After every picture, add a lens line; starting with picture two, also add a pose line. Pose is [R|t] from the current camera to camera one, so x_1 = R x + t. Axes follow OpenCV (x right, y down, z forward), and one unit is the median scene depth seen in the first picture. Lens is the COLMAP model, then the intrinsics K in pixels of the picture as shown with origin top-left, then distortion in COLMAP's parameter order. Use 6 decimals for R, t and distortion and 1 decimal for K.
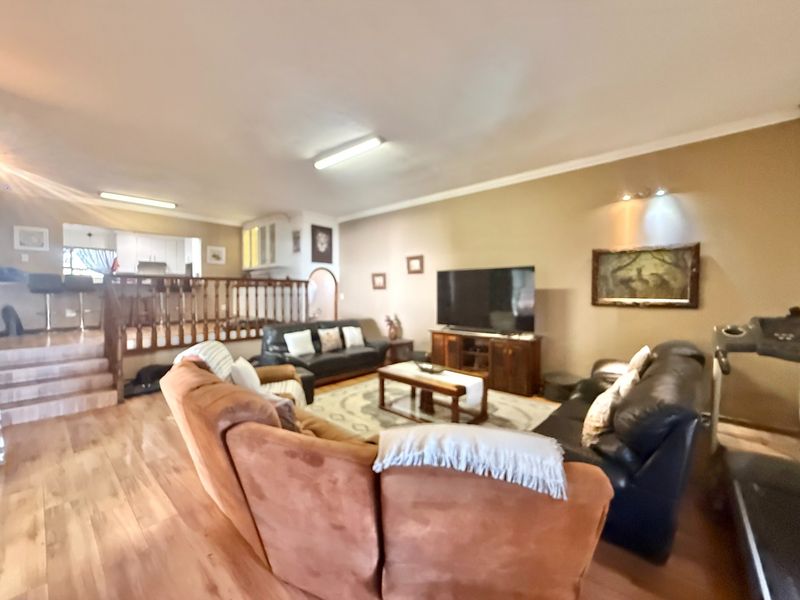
lens RADIAL K [[319.3, 0, 398.8], [0, 319.3, 296.5], [0, 0, 1]] dist [-0.002212, 0.000948]
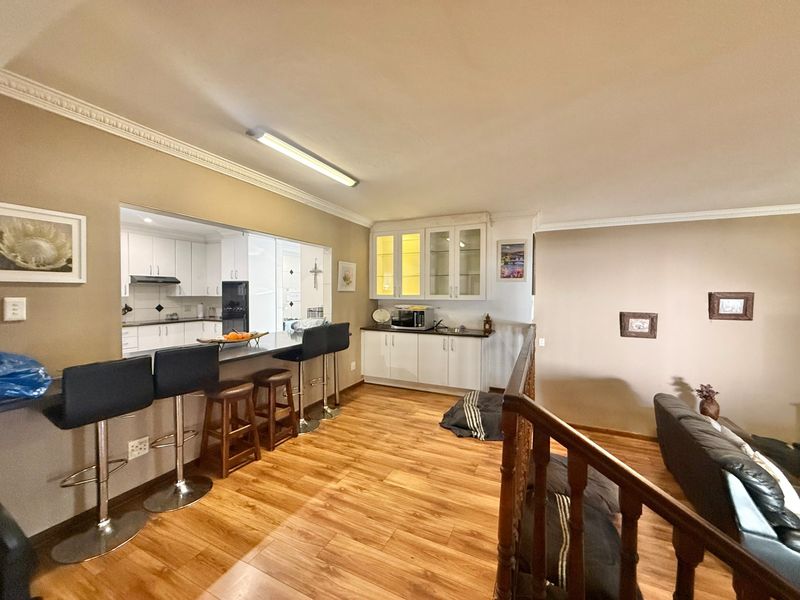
lens RADIAL K [[319.3, 0, 397.7], [0, 319.3, 300.4], [0, 0, 1]] dist [-0.002212, 0.000948]
pose [[0.964252, -0.001797, 0.264981, -1.164421], [-0.001126, 0.999940, 0.010882, -0.171033], [-0.264985, -0.010791, 0.964192, 0.786805]]
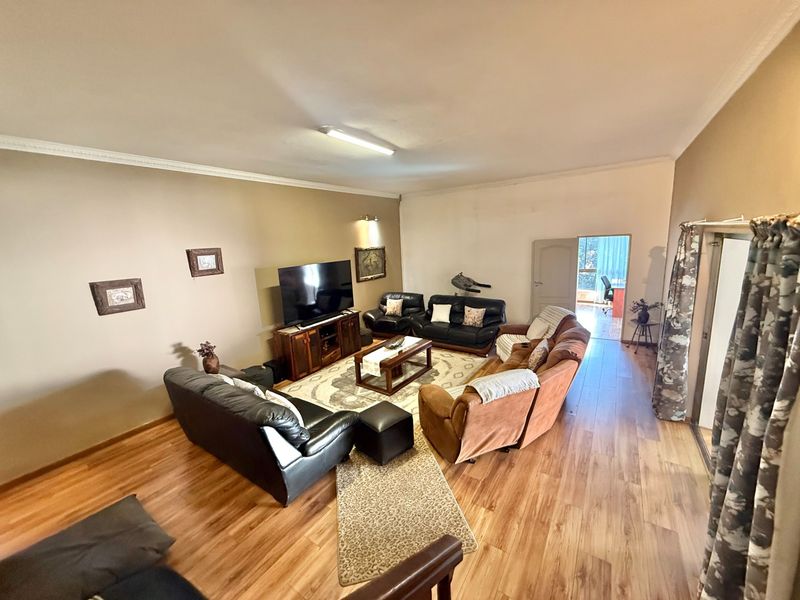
lens RADIAL K [[319.3, 0, 397.8], [0, 319.3, 299.3], [0, 0, 1]] dist [-0.002212, 0.000948]
pose [[-0.116598, -0.180609, 0.976619, -1.005648], [0.065106, 0.979821, 0.188974, -0.180525], [-0.991043, 0.085618, -0.102486, 0.968445]]
